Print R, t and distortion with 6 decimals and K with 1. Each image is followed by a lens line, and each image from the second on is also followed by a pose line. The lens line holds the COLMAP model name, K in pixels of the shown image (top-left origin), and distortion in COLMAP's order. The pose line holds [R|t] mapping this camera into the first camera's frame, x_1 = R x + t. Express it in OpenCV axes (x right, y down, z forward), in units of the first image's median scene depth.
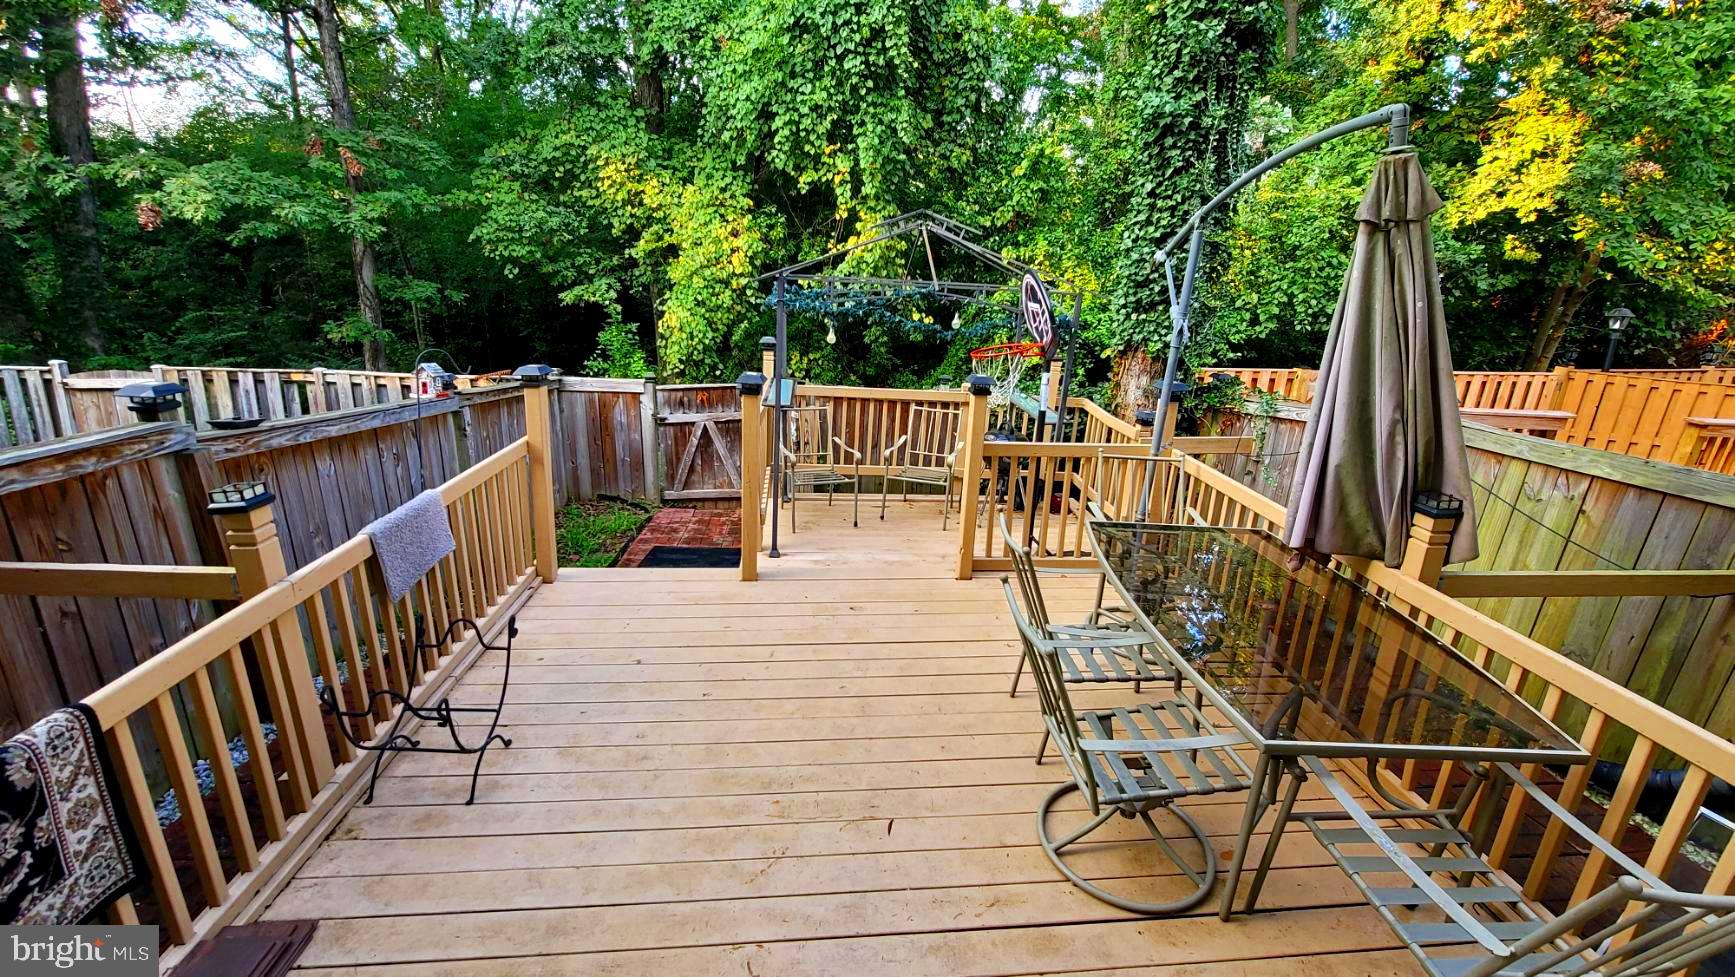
lens RADIAL K [[698.0, 0, 867.5], [0, 698.0, 488.5], [0, 0, 1]] dist [-0.029986, -0.000007]
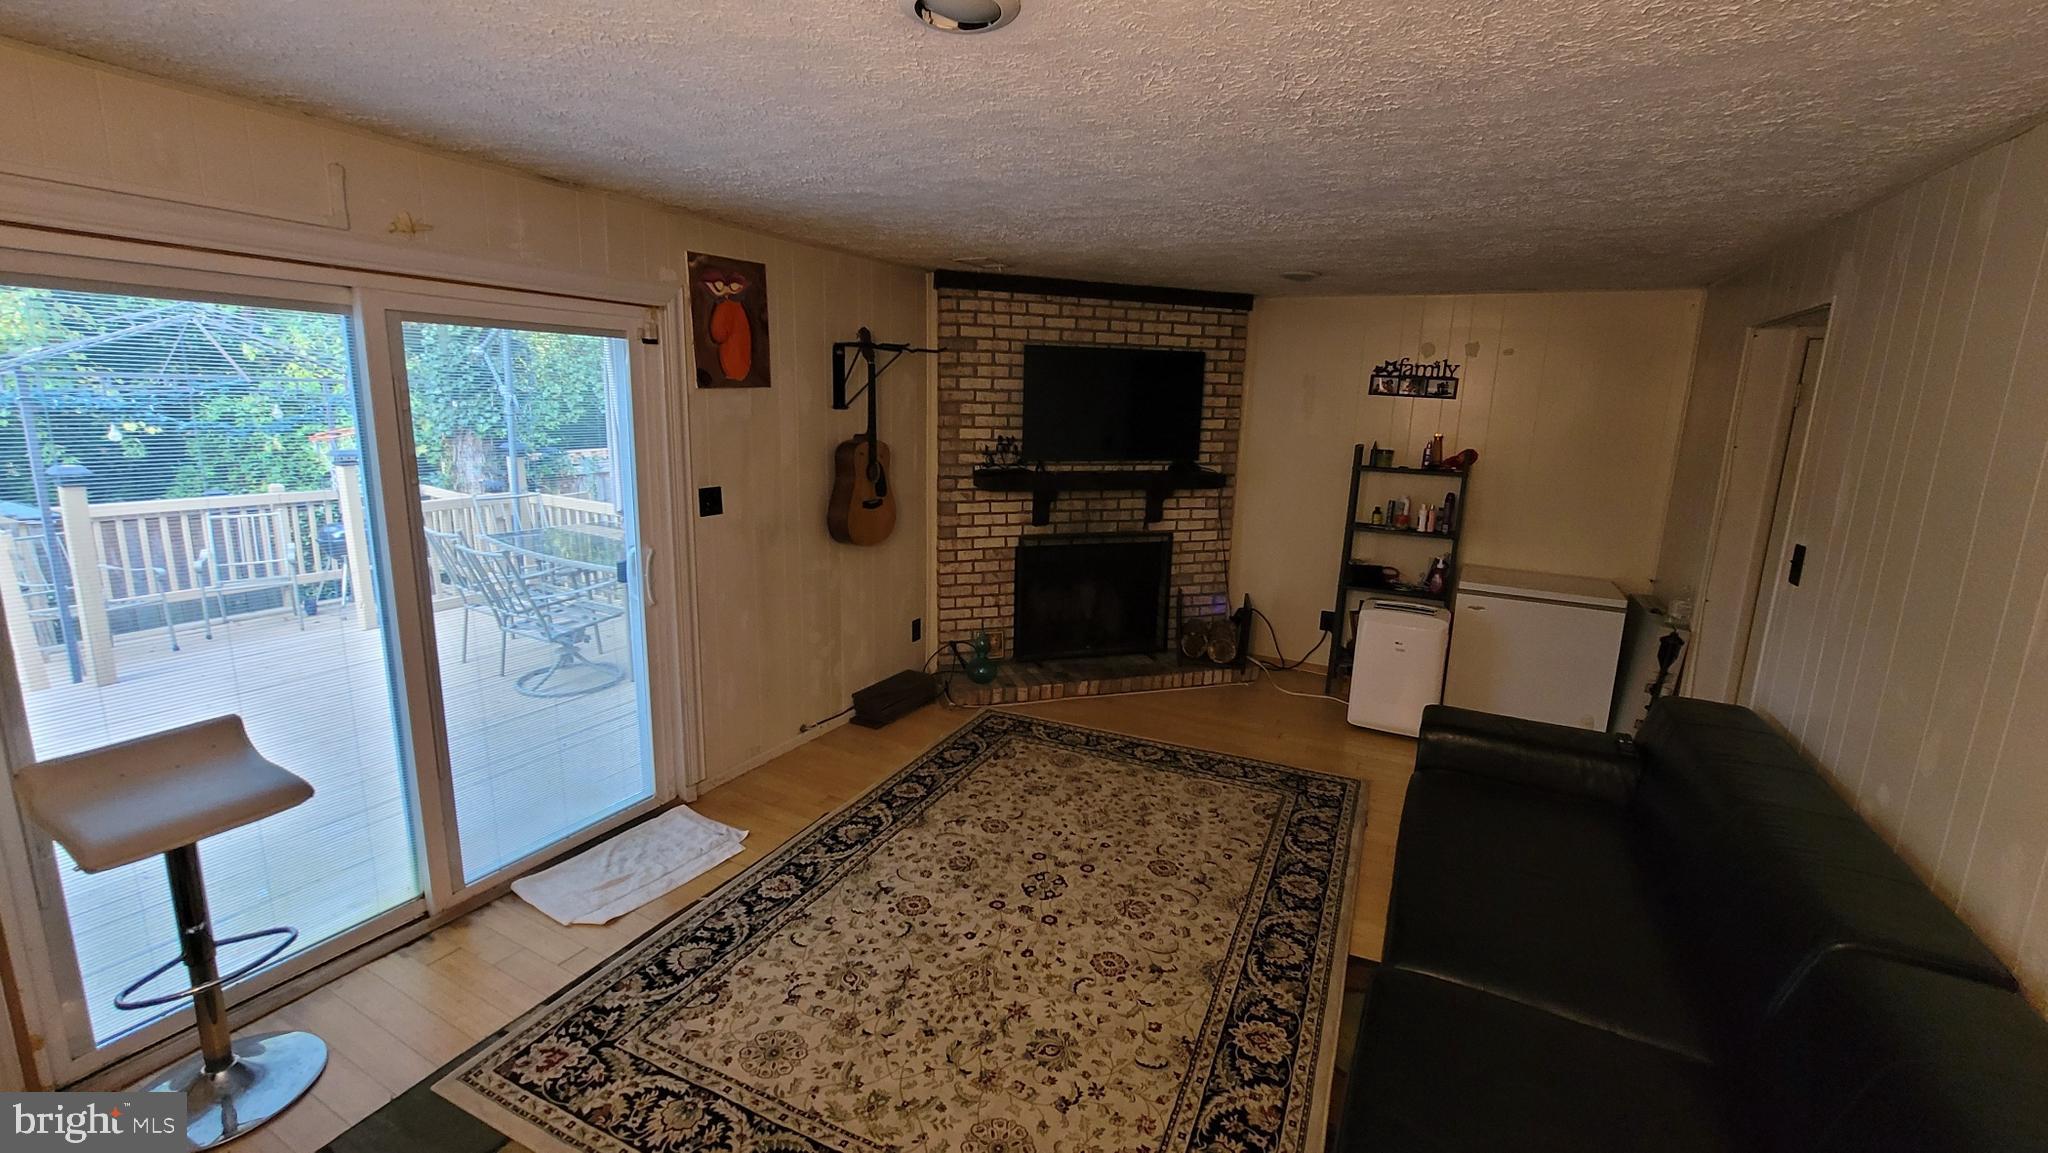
lens RADIAL K [[845.6, 0, 1029.2], [0, 845.6, 569.0], [0, 0, 1]] dist [-0.001153, 0.000330]
pose [[0.542824, -0.197952, 0.816184, -0.269197], [0.259764, 0.963745, 0.060977, 0.161025], [-0.798664, 0.178915, 0.574565, -0.462232]]
